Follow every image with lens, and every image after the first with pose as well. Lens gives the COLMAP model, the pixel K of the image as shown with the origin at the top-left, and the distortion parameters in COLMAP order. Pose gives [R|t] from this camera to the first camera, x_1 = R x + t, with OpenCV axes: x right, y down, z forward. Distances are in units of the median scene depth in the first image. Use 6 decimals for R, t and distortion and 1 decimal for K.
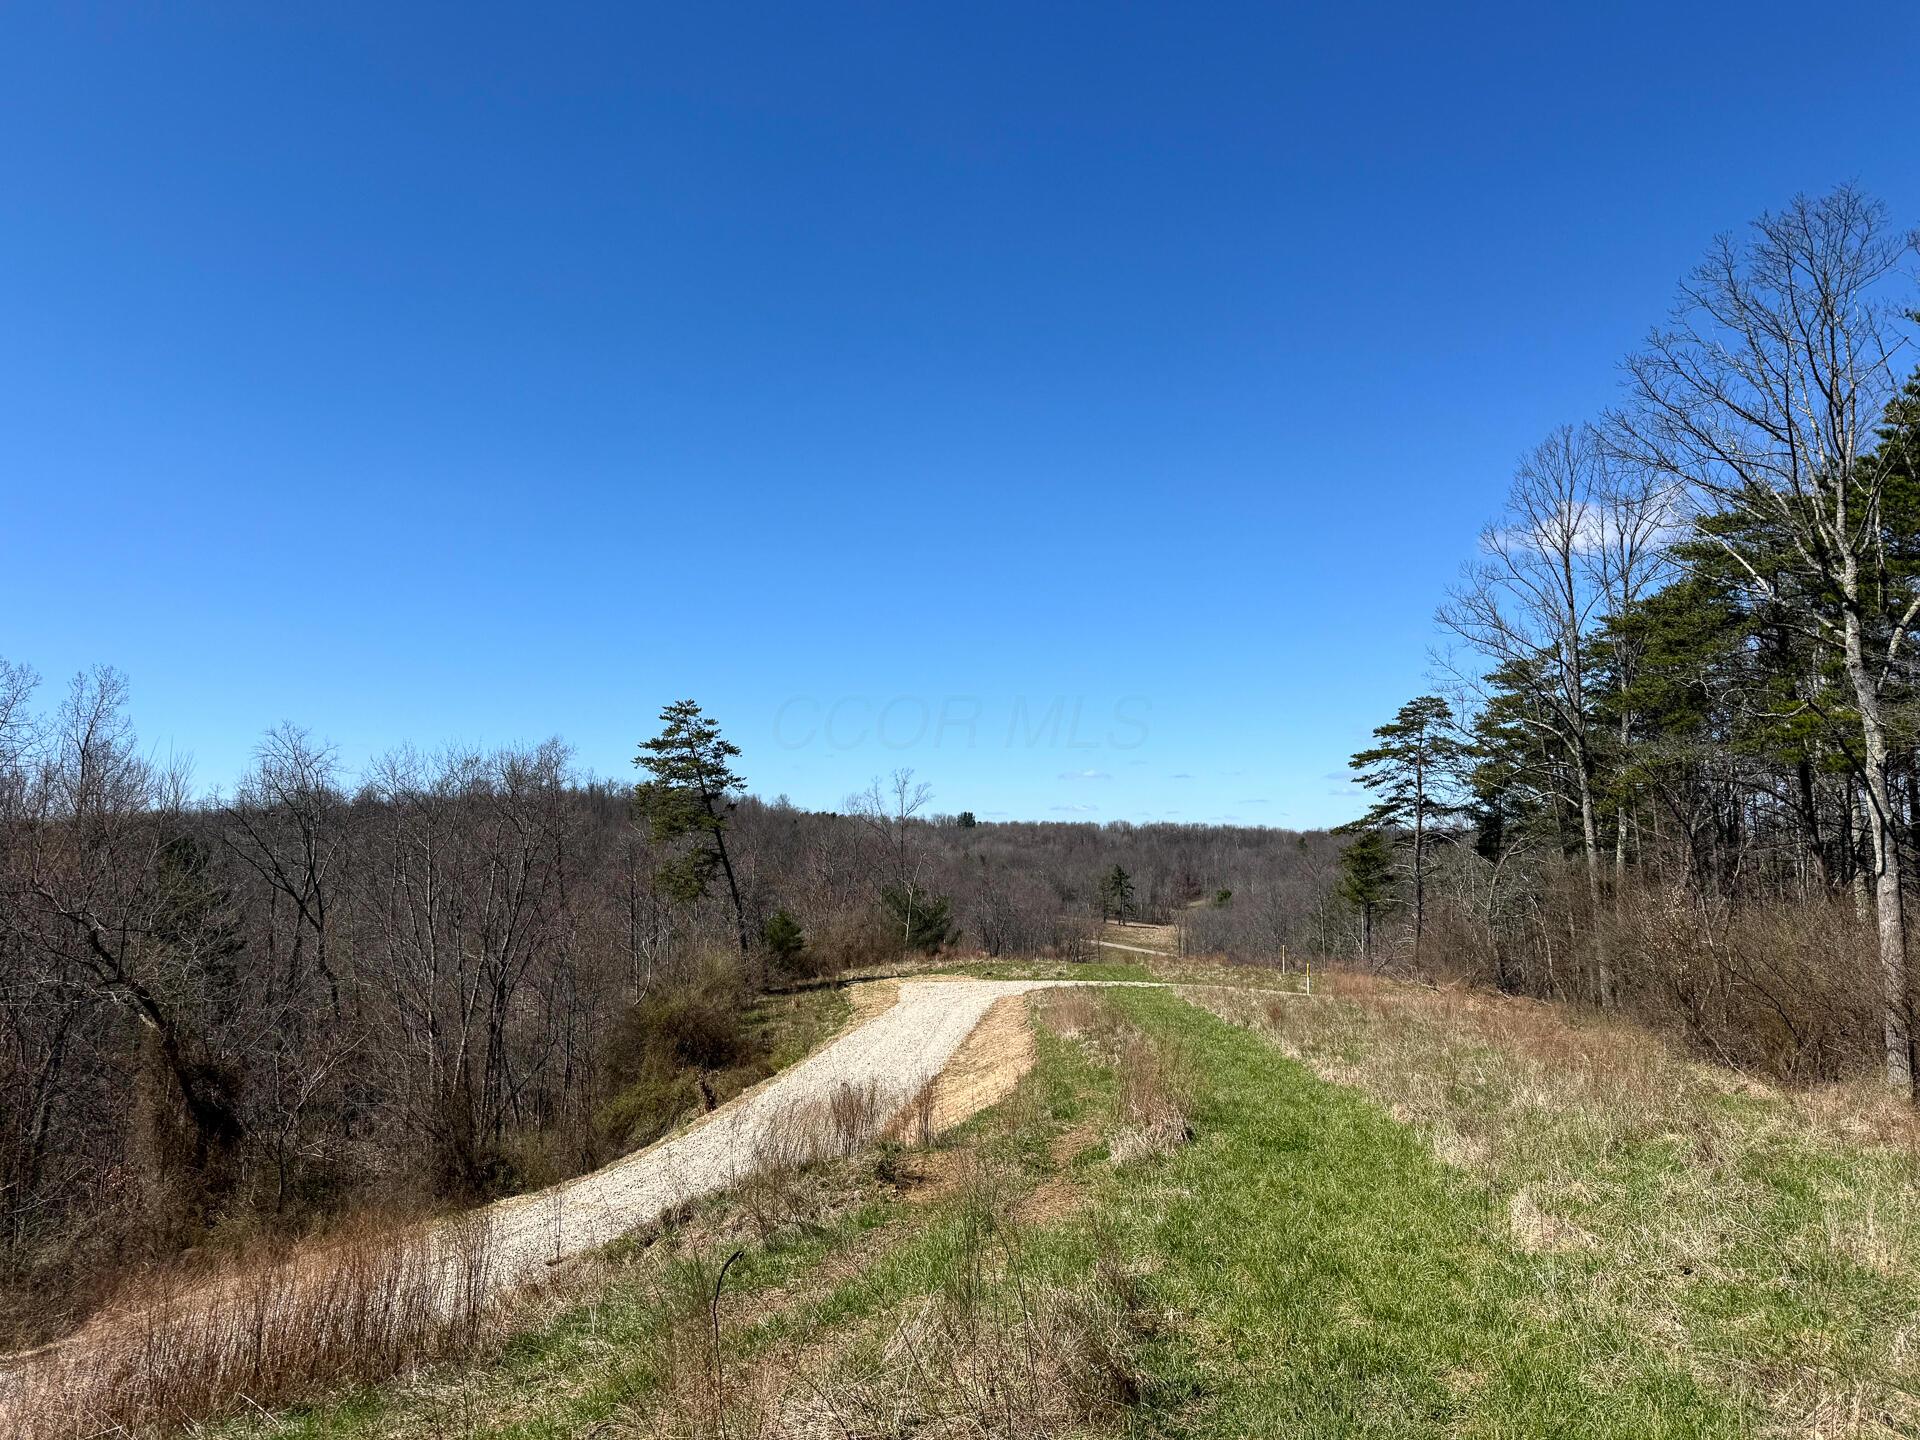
lens RADIAL K [[1384.2, 0, 960.0], [0, 1384.2, 720.0], [0, 0, 1]] dist [0.044333, -0.000093]
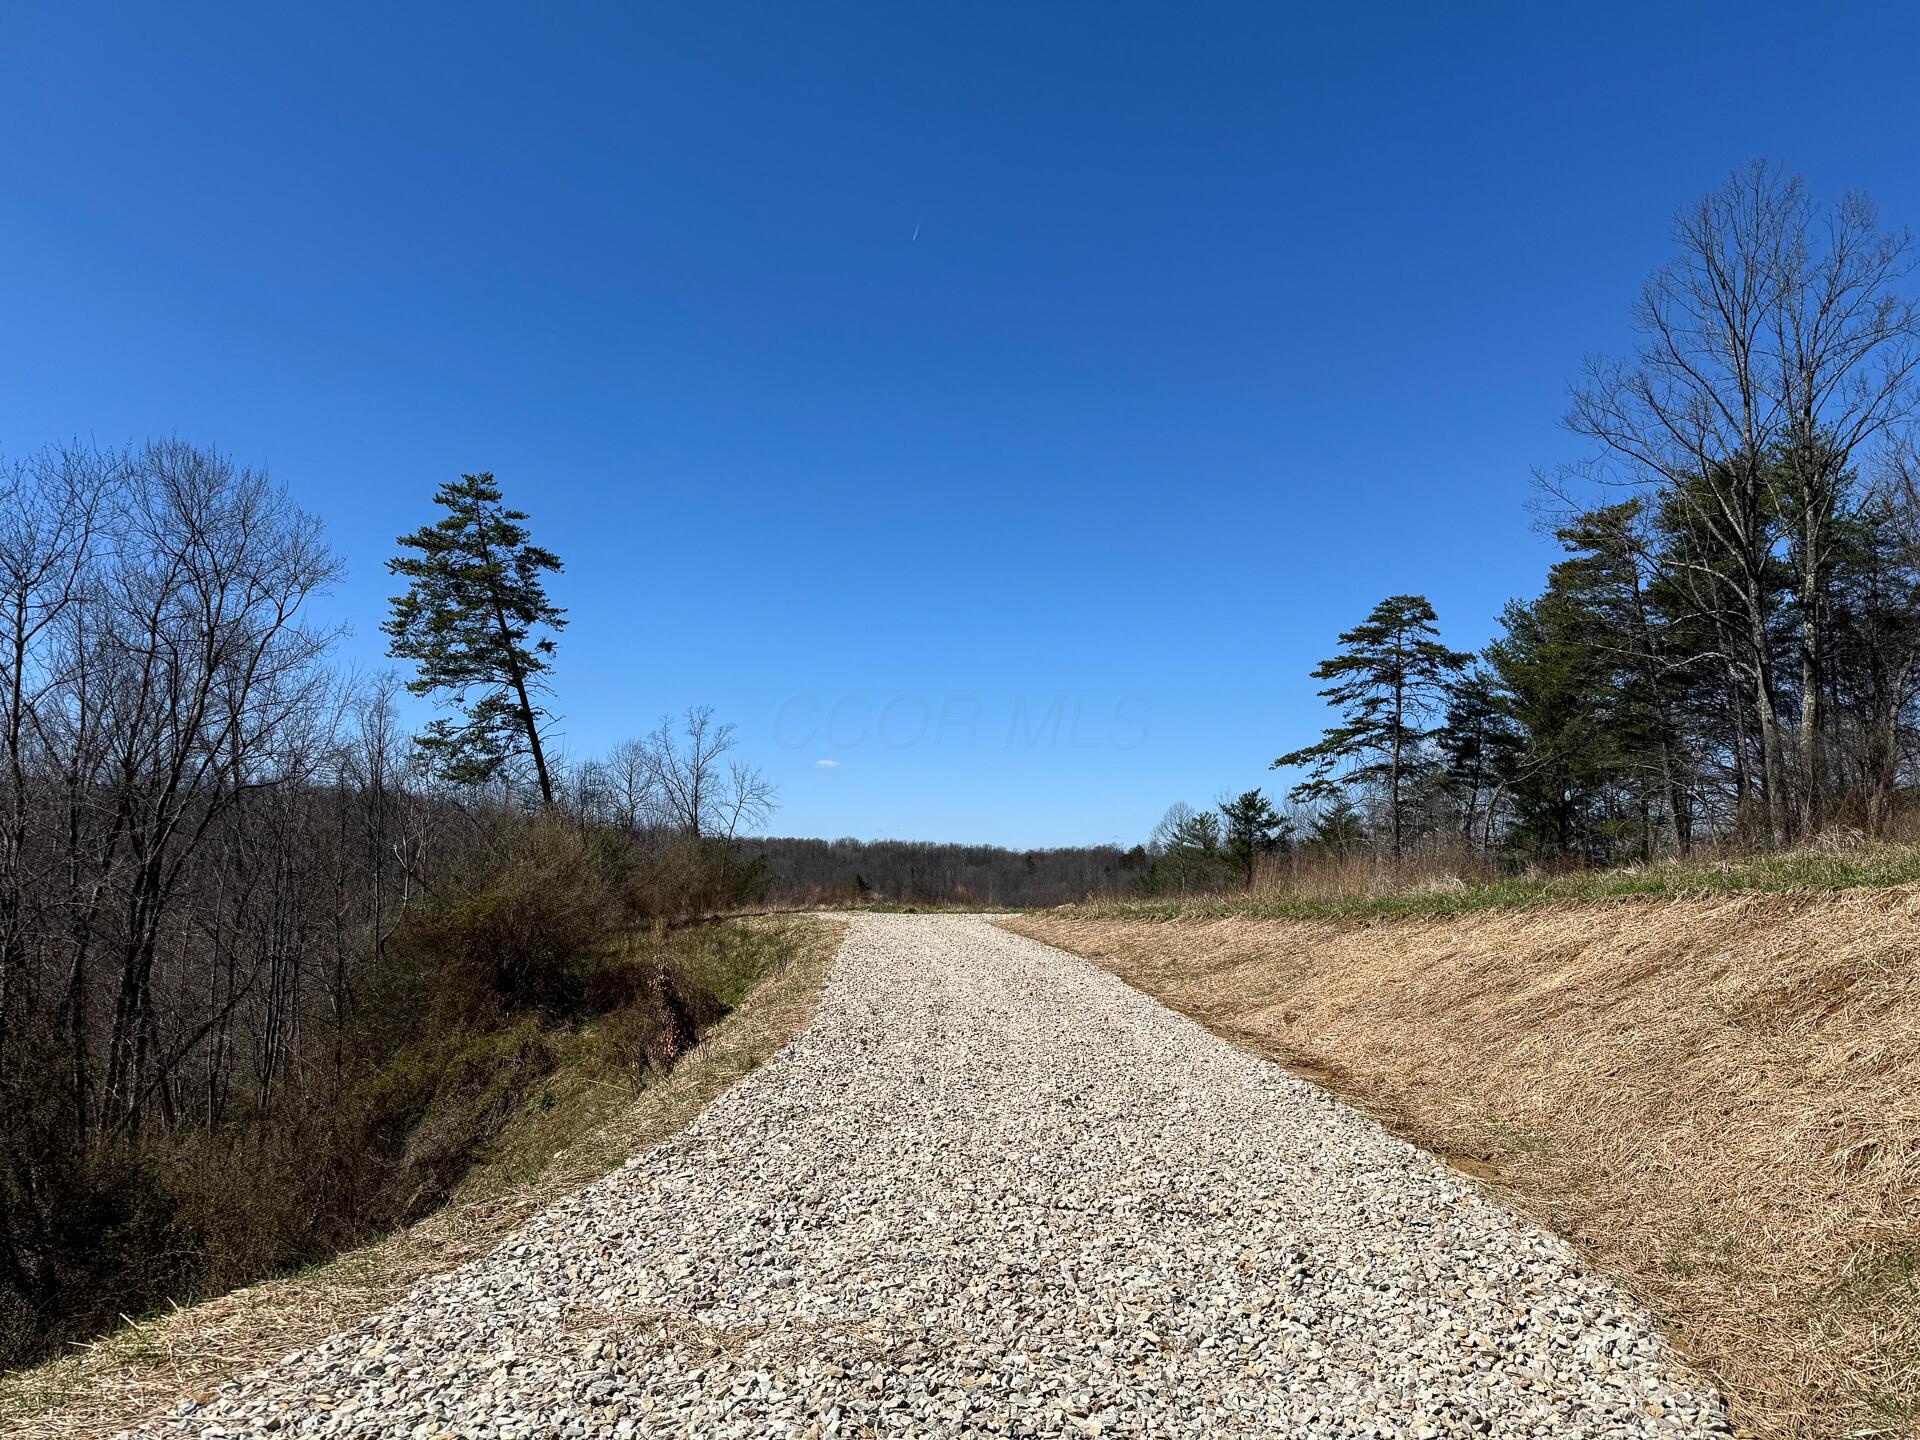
lens RADIAL K [[1384.2, 0, 960.0], [0, 1384.2, 720.0], [0, 0, 1]] dist [0.044333, -0.000093]
pose [[0.979893, 0.037597, 0.195951, -0.078867], [-0.034736, 0.999234, -0.018017, 0.080607], [-0.196479, 0.010848, 0.980448, 0.249863]]
